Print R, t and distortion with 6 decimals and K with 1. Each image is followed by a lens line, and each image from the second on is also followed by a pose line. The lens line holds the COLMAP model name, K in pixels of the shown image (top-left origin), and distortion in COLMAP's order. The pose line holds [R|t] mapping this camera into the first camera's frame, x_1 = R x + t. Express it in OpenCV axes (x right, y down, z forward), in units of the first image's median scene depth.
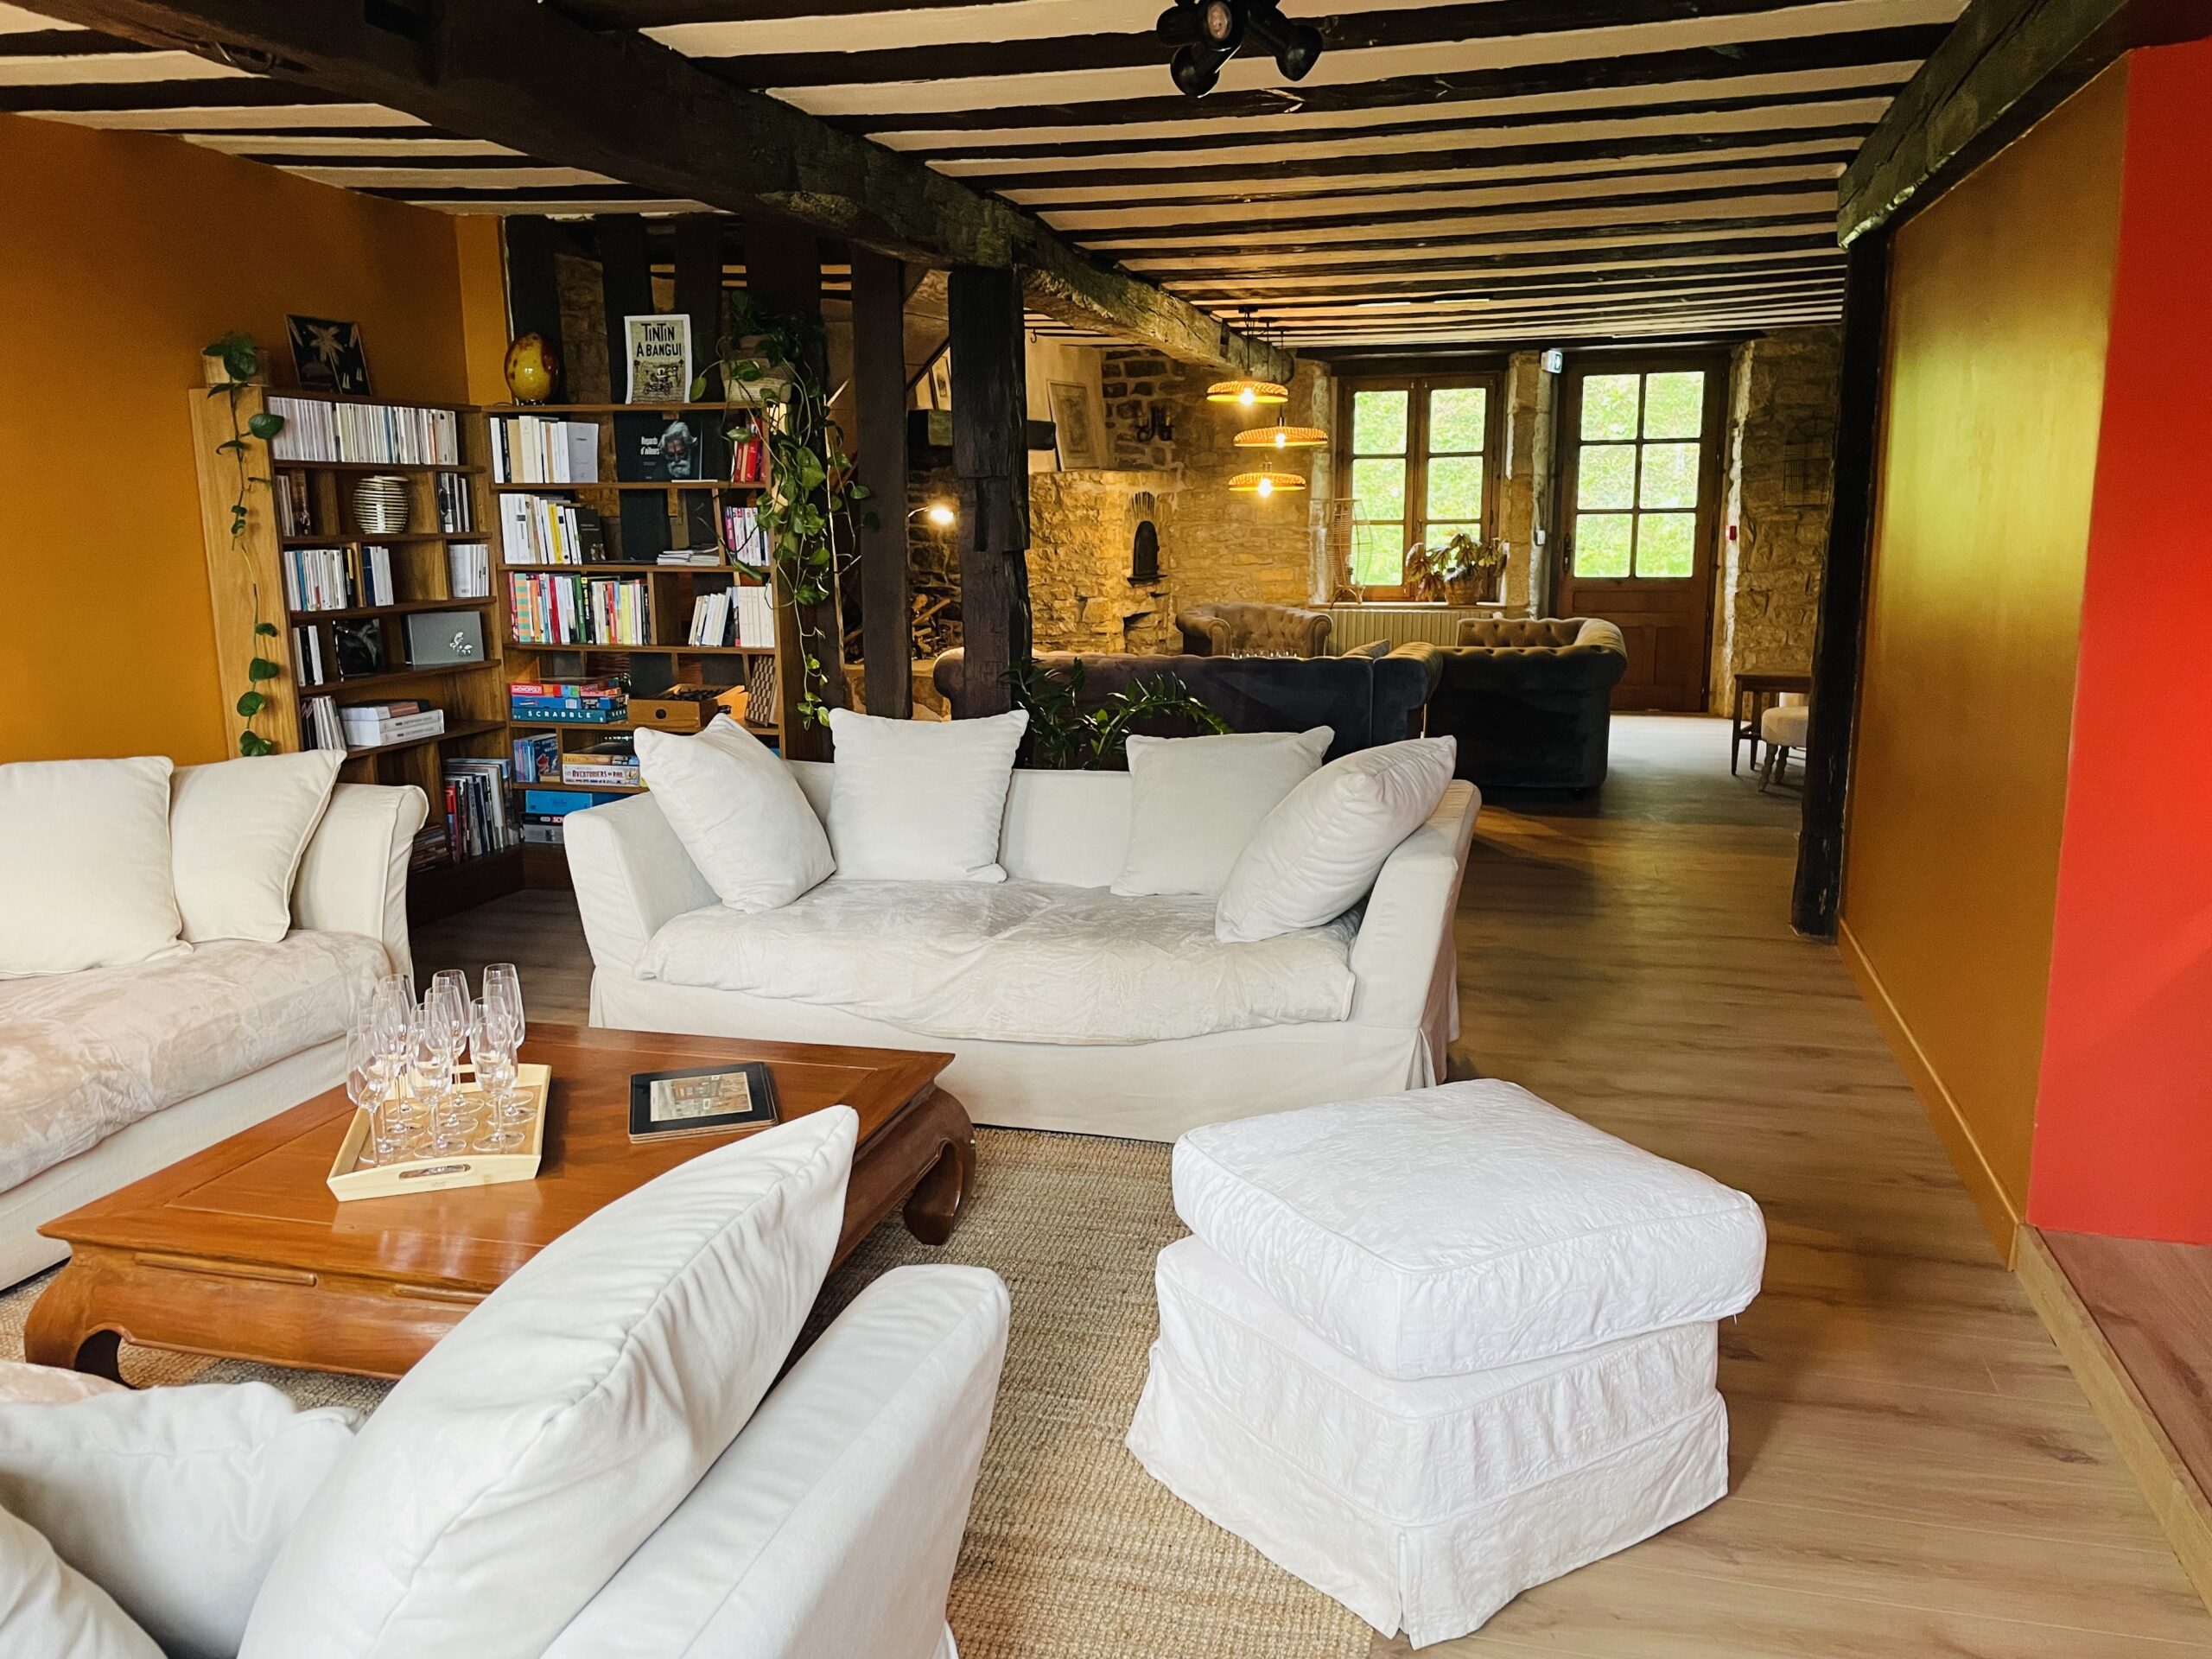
lens RADIAL K [[1666.7, 0, 1114.9], [0, 1666.7, 833.1], [0, 0, 1]] dist [0.070452, -0.075993]
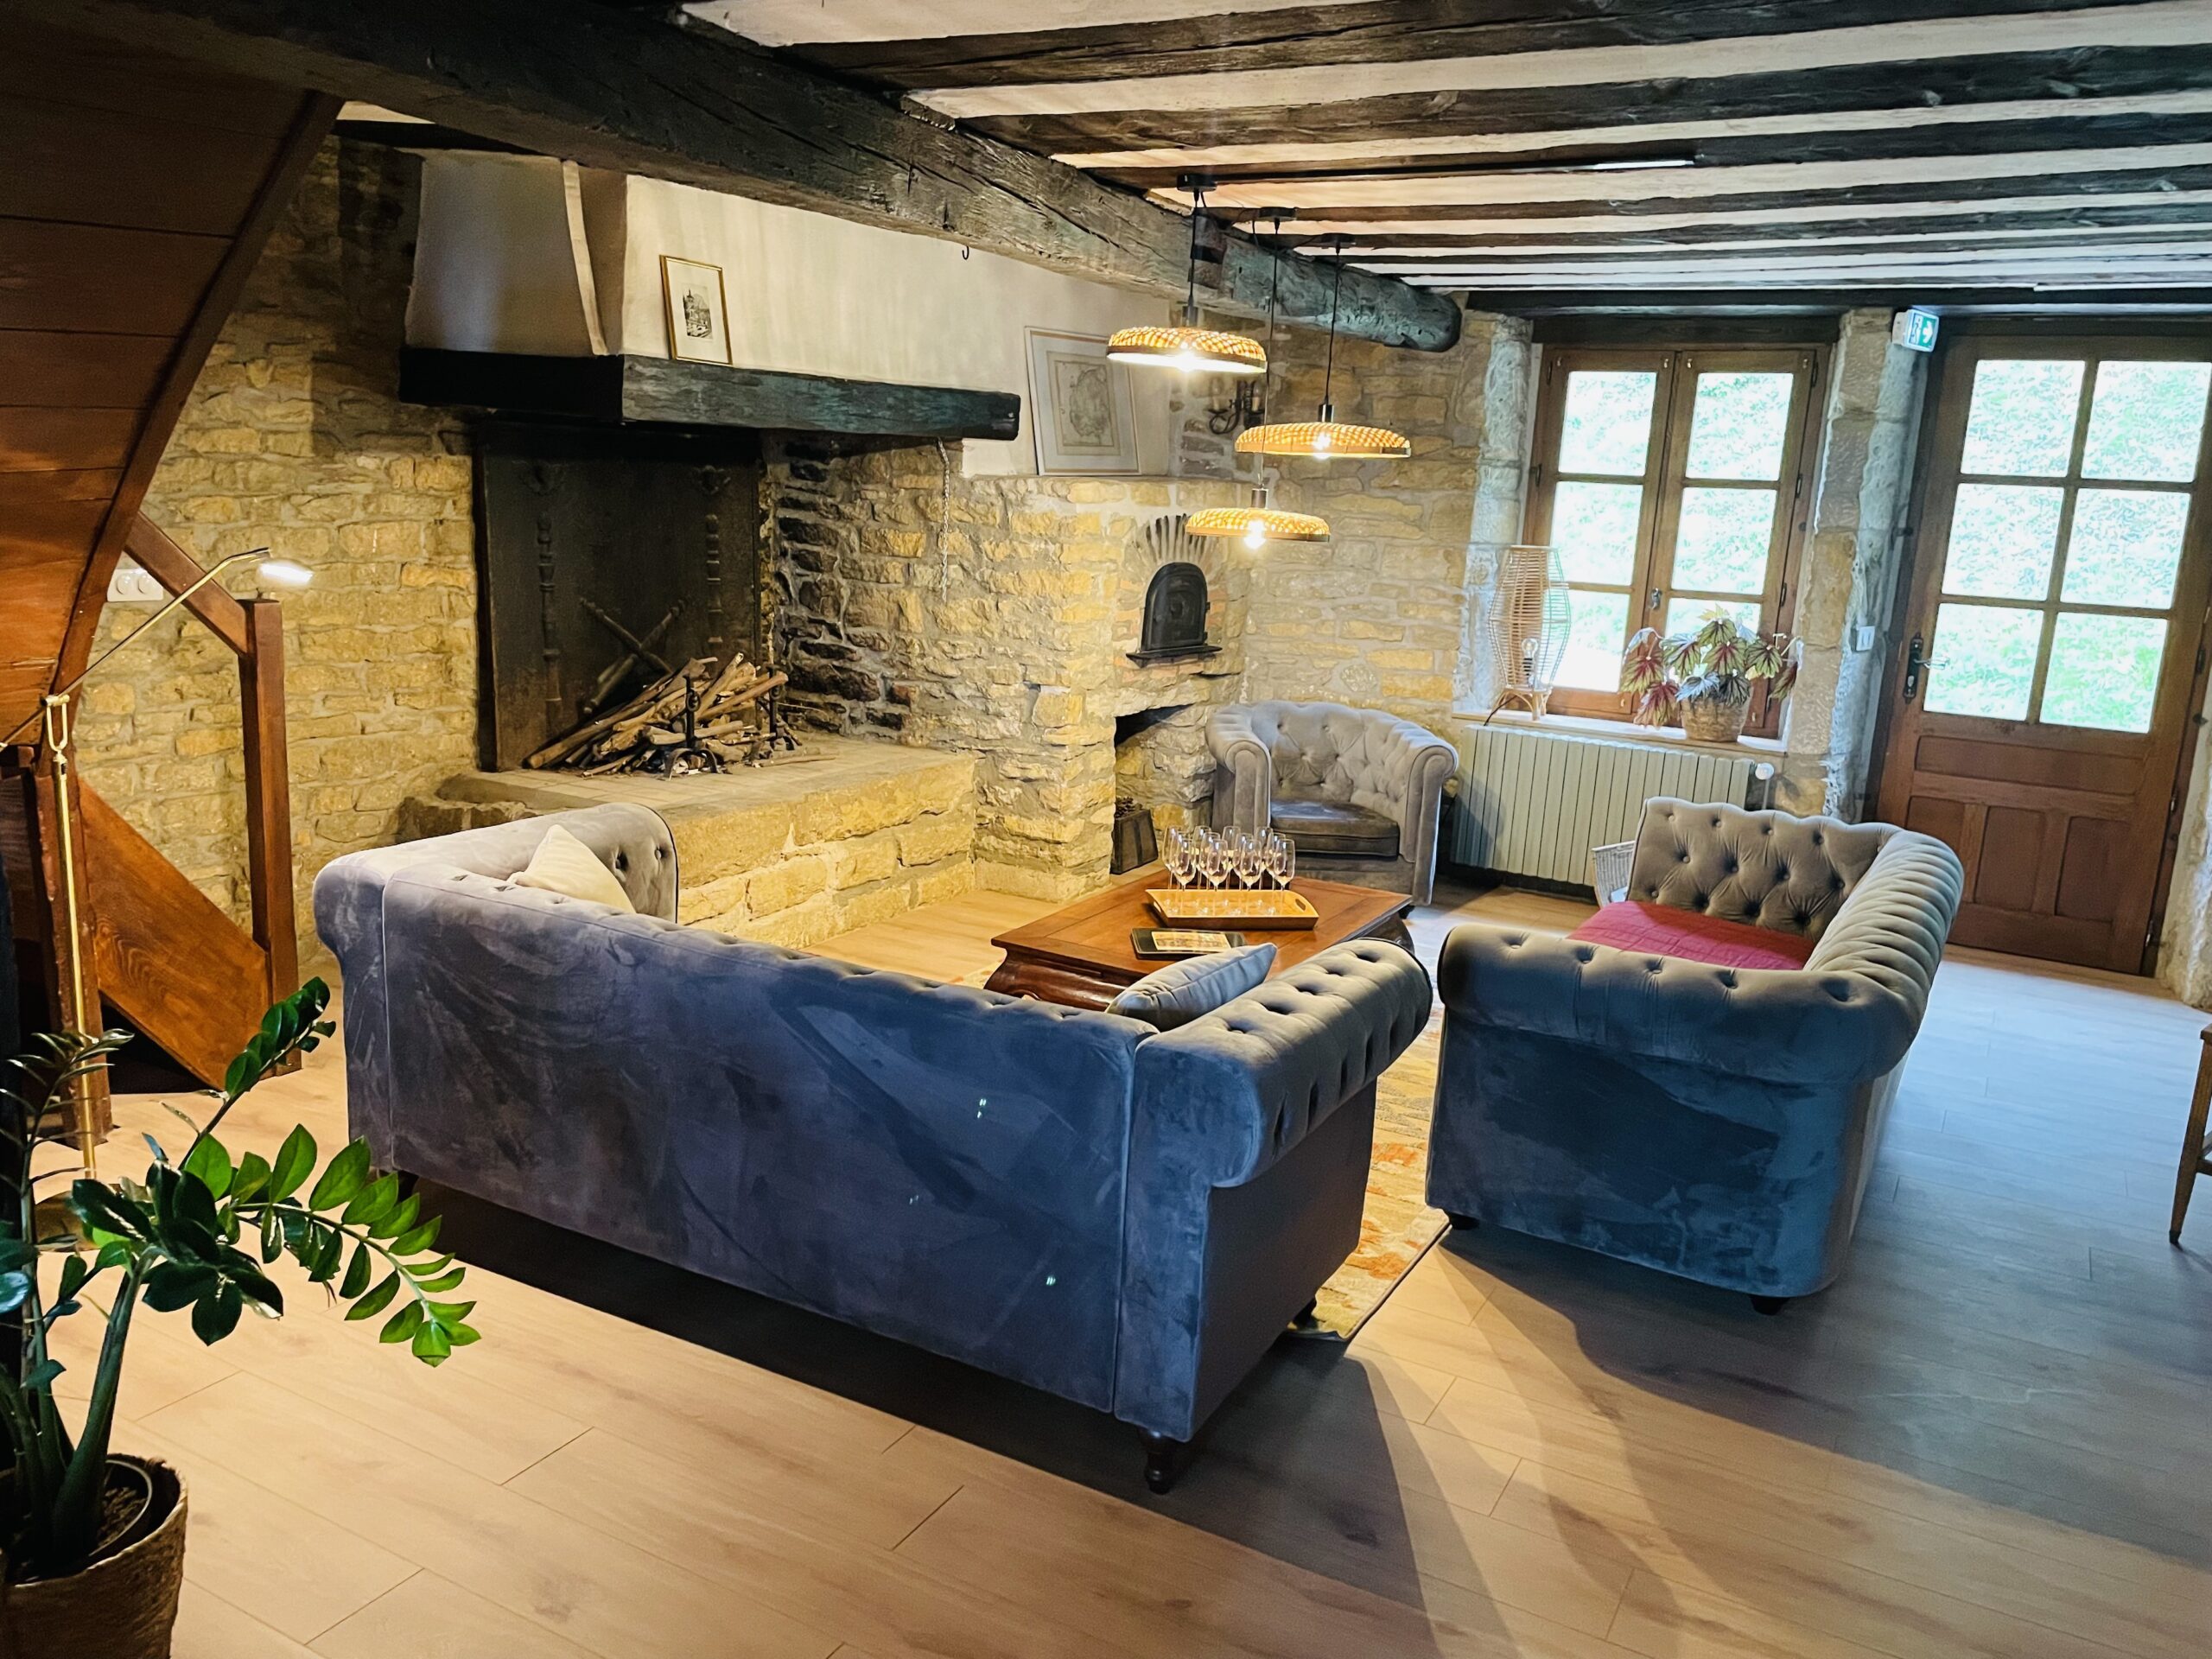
lens RADIAL K [[1666.7, 0, 1117.6], [0, 1666.7, 827.5], [0, 0, 1]] dist [0.070452, -0.075993]
pose [[0.969704, 0.106201, -0.219989, 0.138737], [-0.103856, 0.994344, 0.022233, -0.097329], [0.221106, 0.001288, 0.975249, 0.378758]]
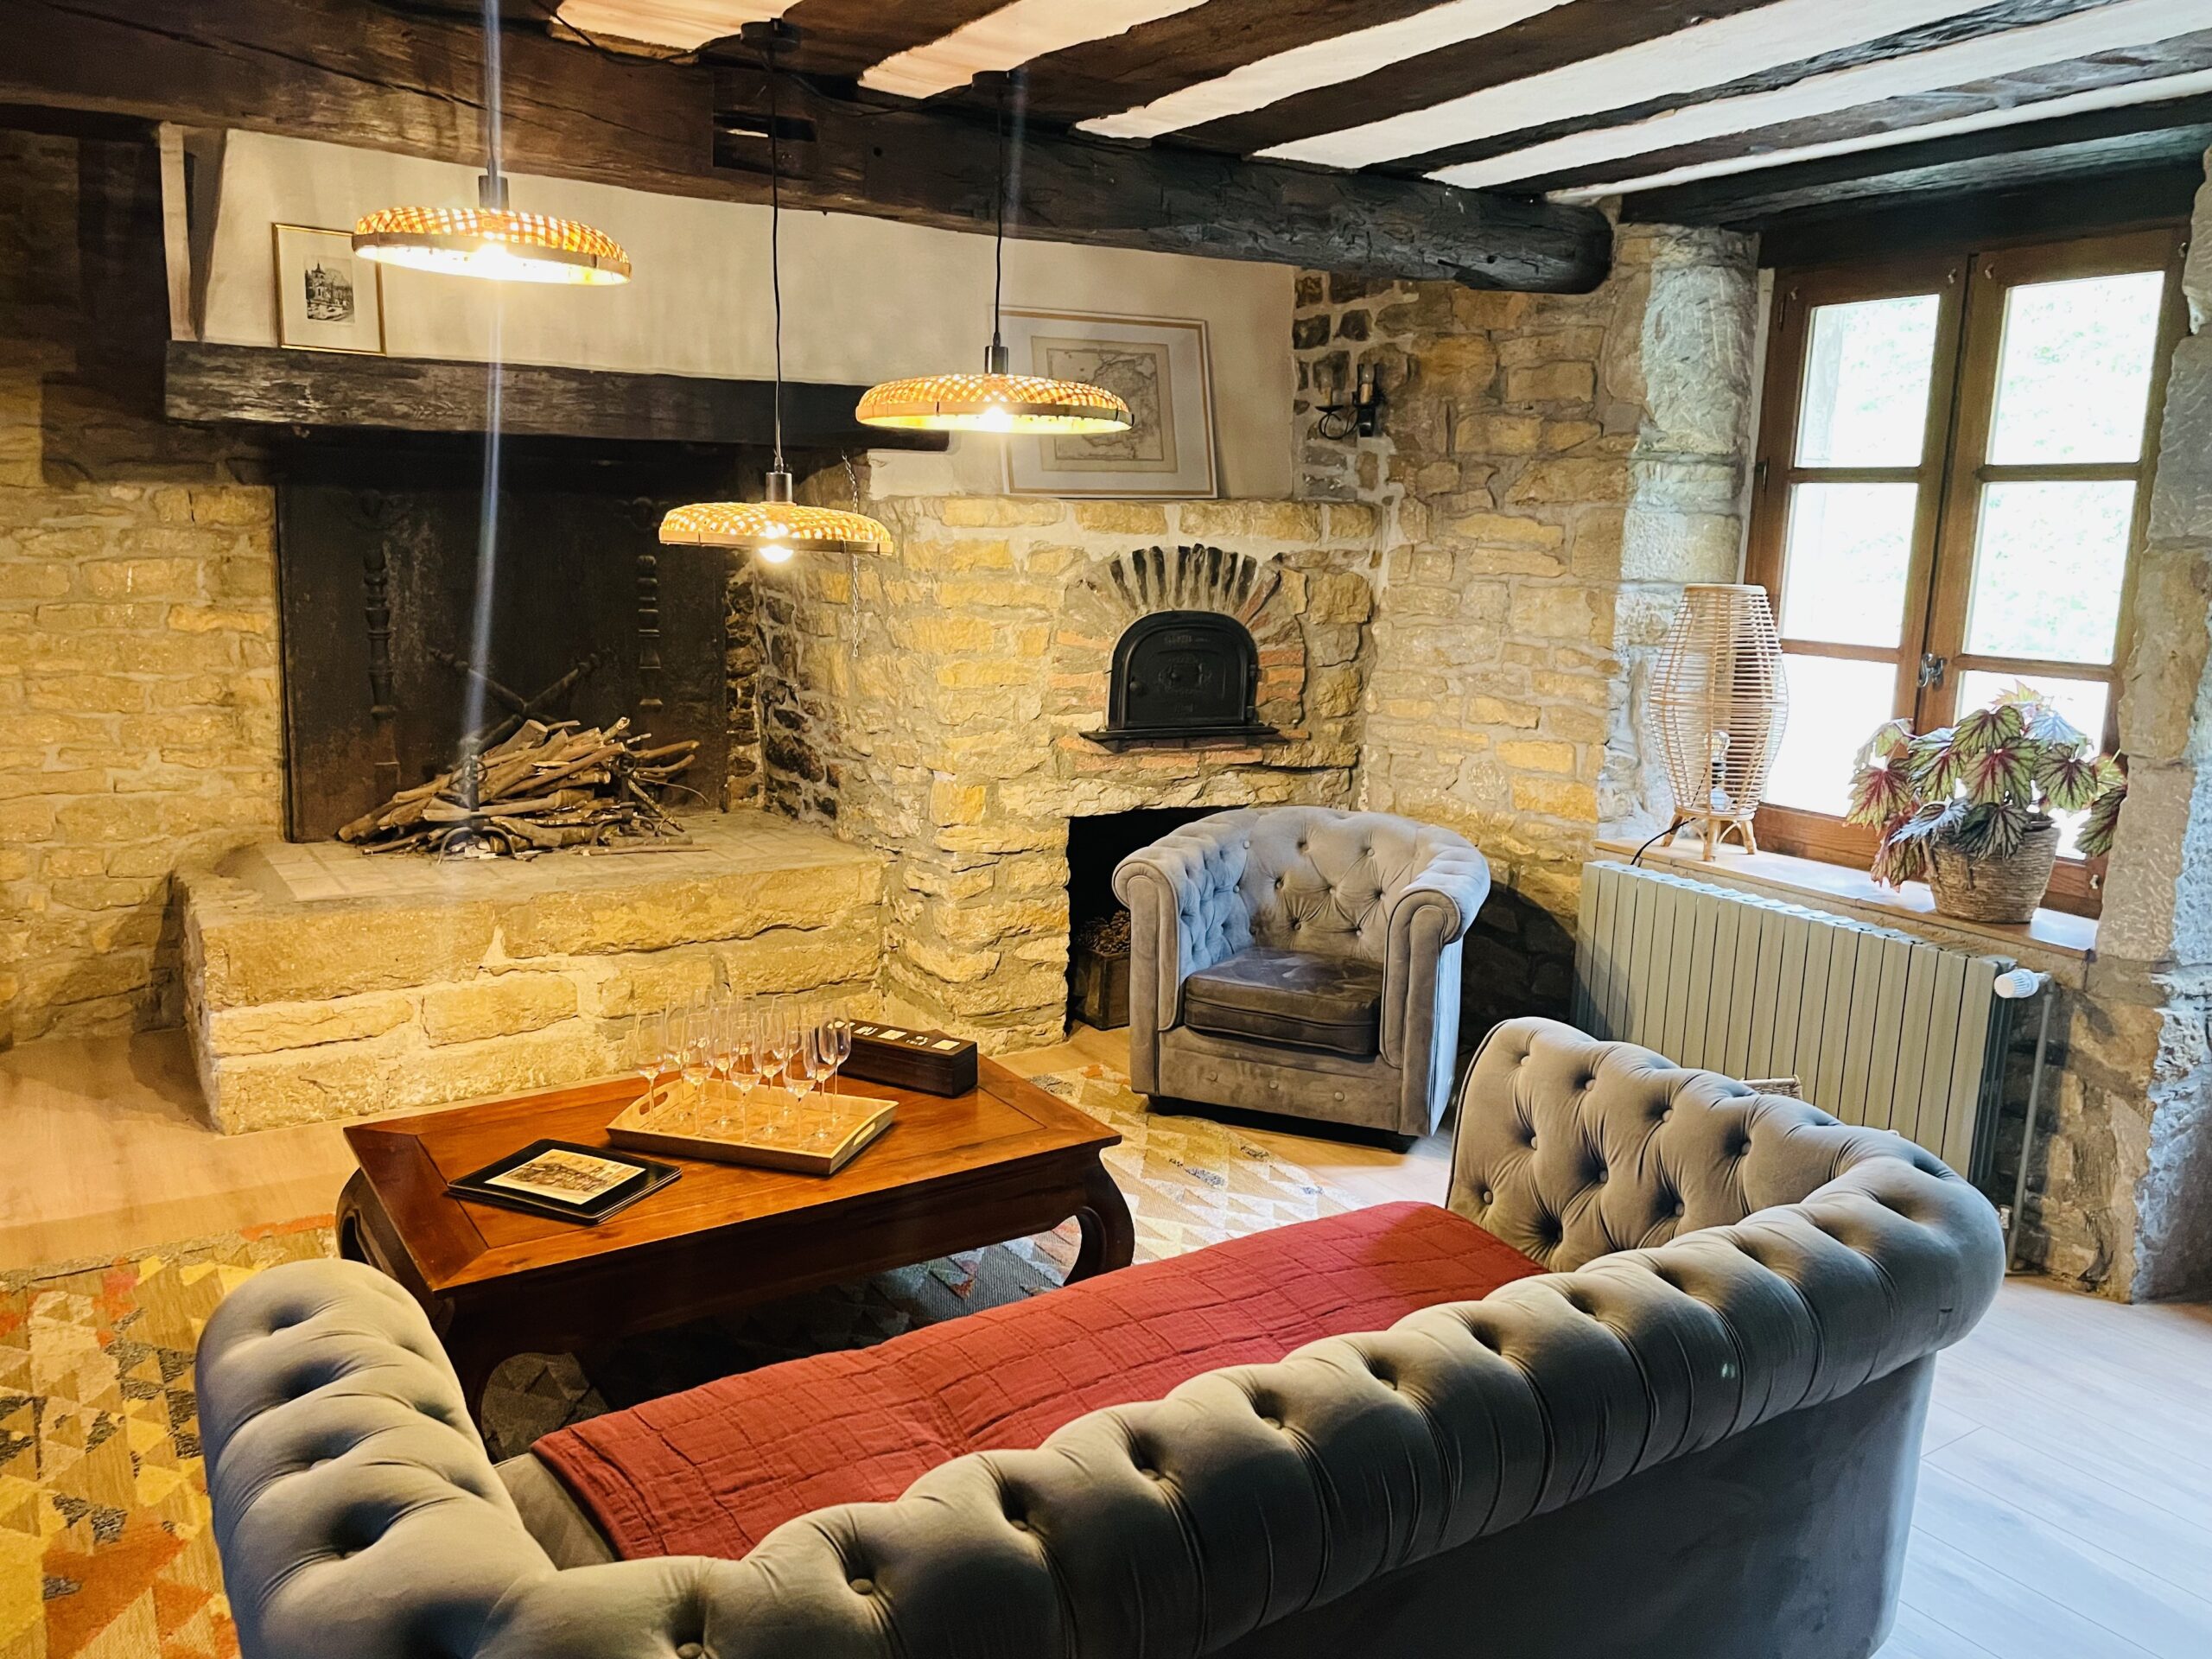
lens RADIAL K [[1666.7, 0, 1114.8], [0, 1666.7, 813.2], [0, 0, 1]] dist [0.070452, -0.075993]
pose [[0.748562, 0.141967, -0.647688, 0.293852], [-0.160496, 0.986557, 0.030751, -0.139381], [0.643347, 0.080932, 0.761285, 0.630163]]
